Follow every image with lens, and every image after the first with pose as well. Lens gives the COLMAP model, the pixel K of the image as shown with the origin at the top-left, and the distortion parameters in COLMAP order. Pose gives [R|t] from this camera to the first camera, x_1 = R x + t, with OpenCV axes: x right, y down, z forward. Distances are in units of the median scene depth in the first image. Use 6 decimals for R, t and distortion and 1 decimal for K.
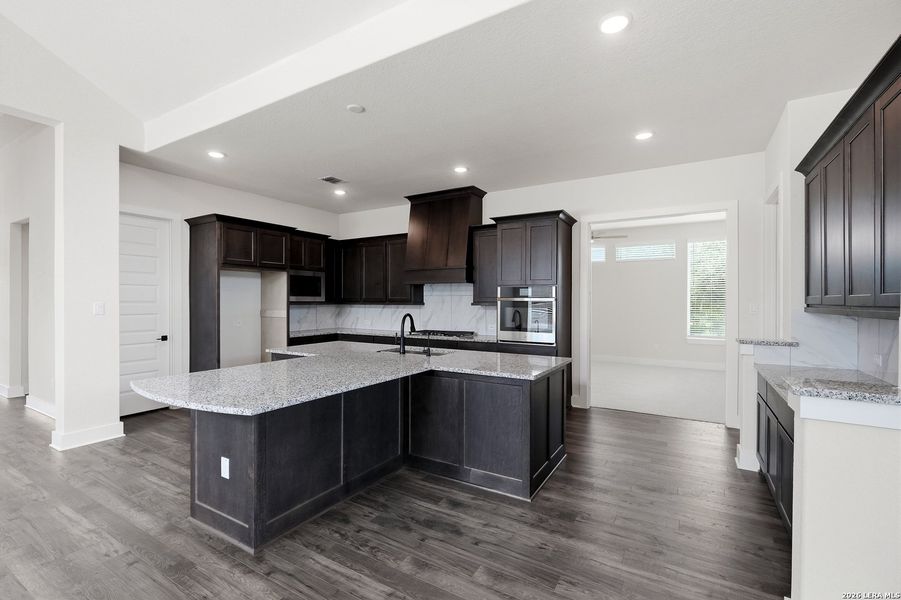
lens RADIAL K [[406.2, 0, 452.2], [0, 406.2, 300.0], [0, 0, 1]] dist [-0.003840, -0.000068]
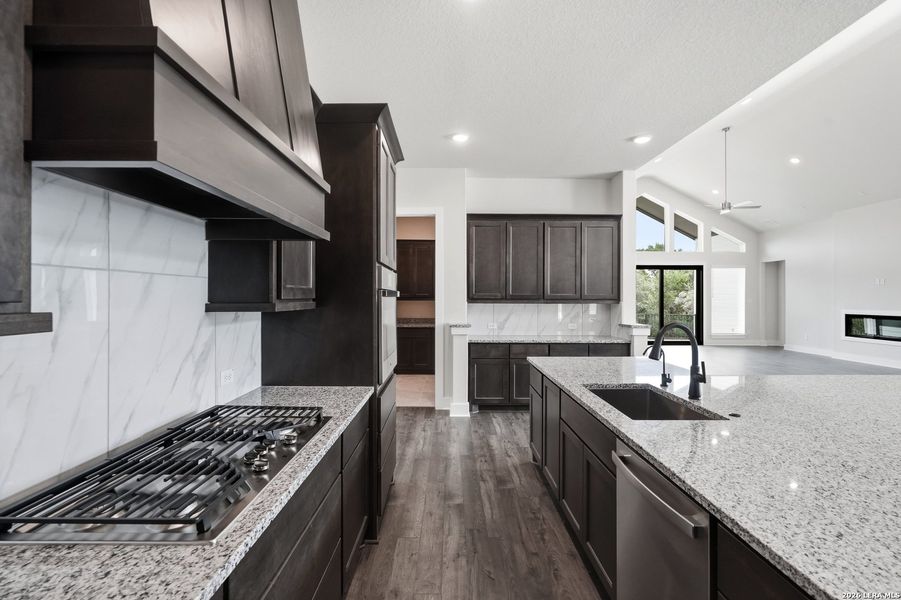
lens RADIAL K [[418.8, 0, 449.6], [0, 418.8, 296.3], [0, 0, 1]] dist [-0.013013, 0.006584]
pose [[-0.510113, -0.002245, 0.860104, -0.320108], [-0.005617, 0.999984, -0.000721, 0.001407], [-0.860089, -0.005199, -0.510118, 1.146386]]
